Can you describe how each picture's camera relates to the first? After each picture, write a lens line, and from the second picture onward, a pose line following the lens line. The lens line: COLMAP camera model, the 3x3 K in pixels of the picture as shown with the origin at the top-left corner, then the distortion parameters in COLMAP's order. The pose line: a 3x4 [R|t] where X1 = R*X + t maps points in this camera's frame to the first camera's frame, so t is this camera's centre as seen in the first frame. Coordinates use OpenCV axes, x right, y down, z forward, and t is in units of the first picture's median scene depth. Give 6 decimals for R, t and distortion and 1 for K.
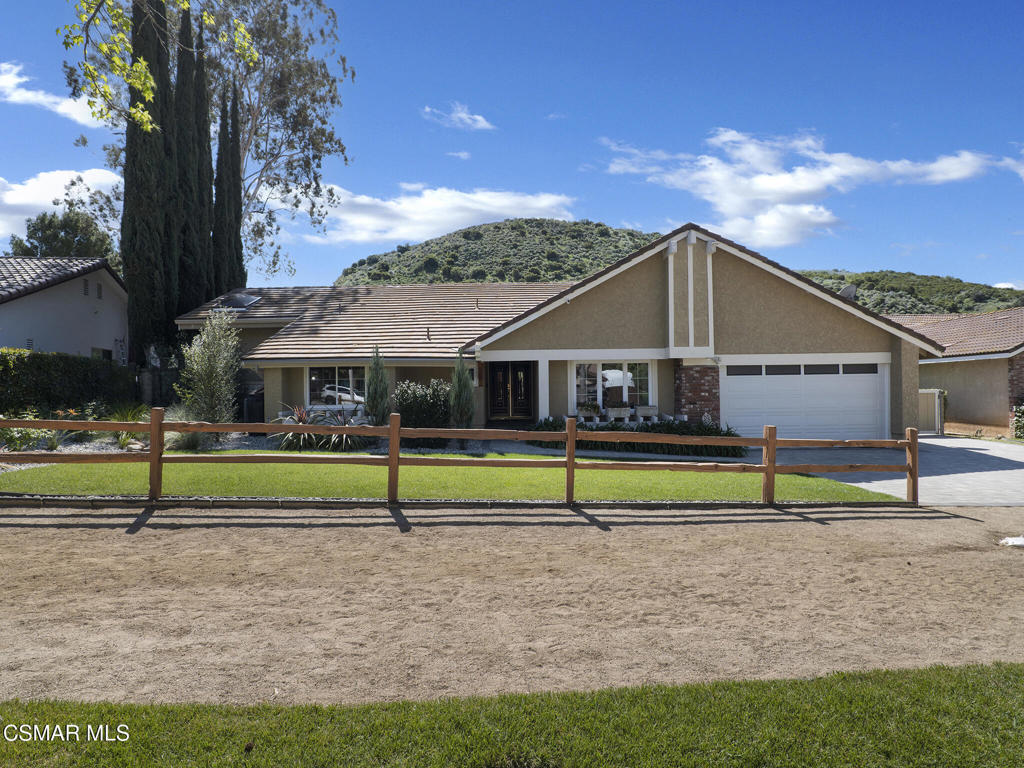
lens RADIAL K [[490.3, 0, 511.6], [0, 490.3, 400.9], [0, 0, 1]] dist [-0.023434, 0.006513]
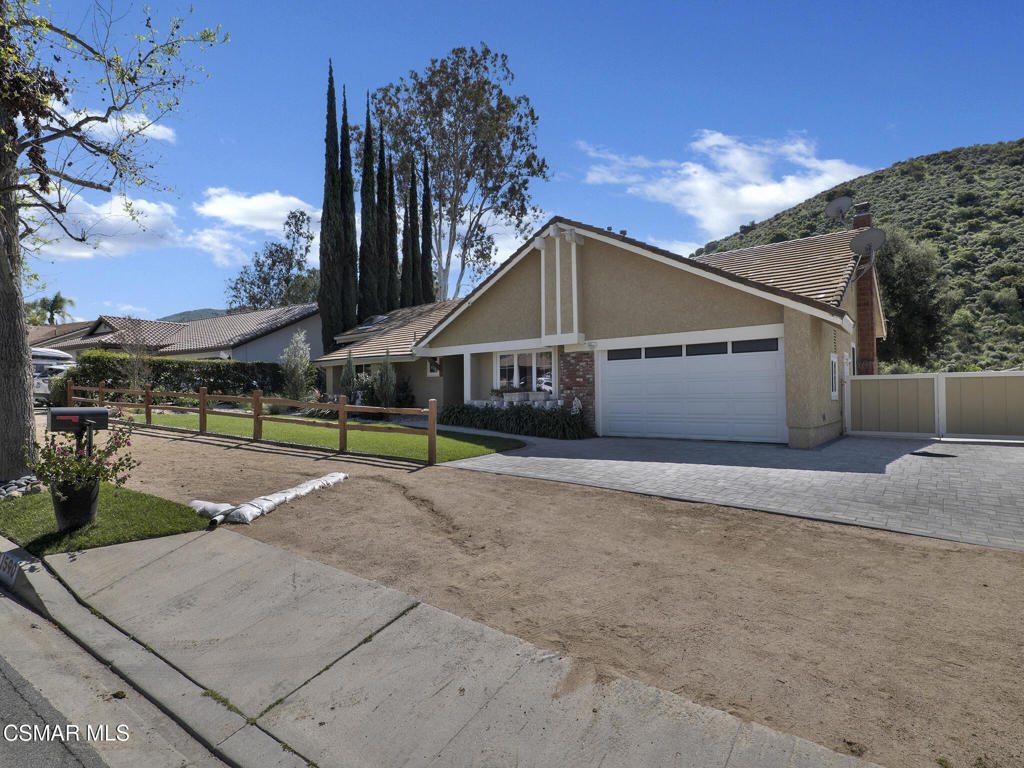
lens RADIAL K [[528.4, 0, 514.7], [0, 528.4, 397.3], [0, 0, 1]] dist [-0.002406, 0.000695]
pose [[0.781554, 0.007589, -0.623792, 0.956626], [-0.013535, 0.999897, -0.004794, 0.029122], [0.623691, 0.012190, 0.781576, 0.059623]]
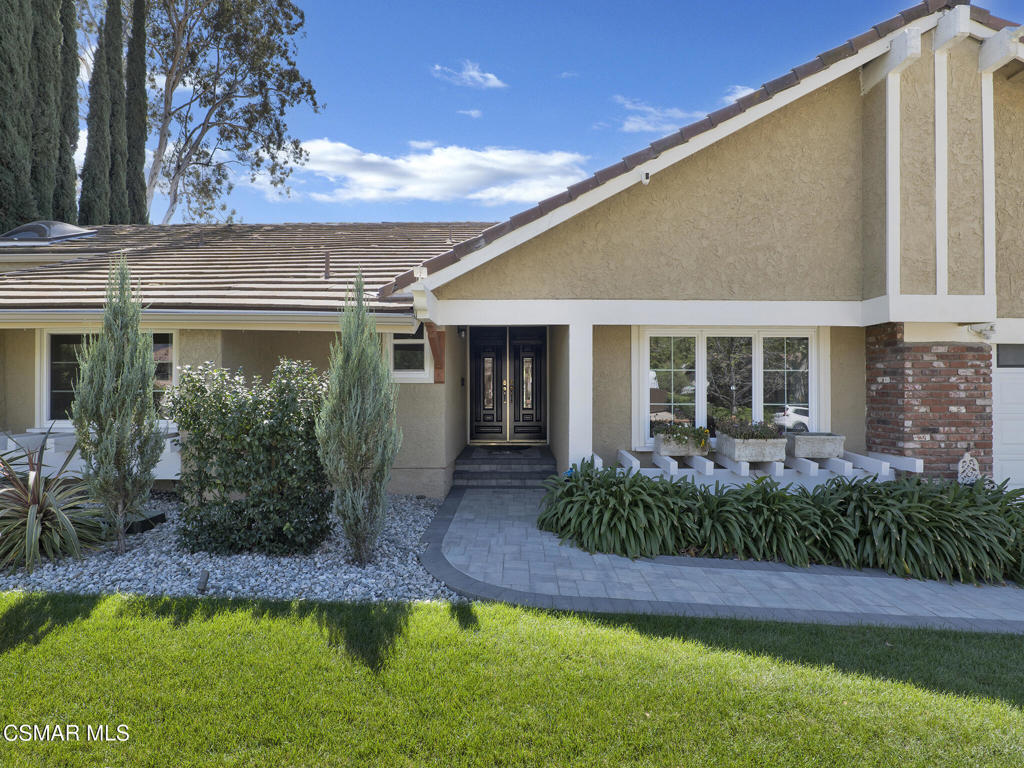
lens RADIAL K [[479.9, 0, 509.6], [0, 479.9, 385.9], [0, 0, 1]] dist [-0.023241, 0.008009]
pose [[0.999798, 0.016911, -0.010823, 0.008222], [-0.017233, 0.999392, -0.030317, -0.014900], [0.010304, 0.030497, 0.999482, 0.574030]]
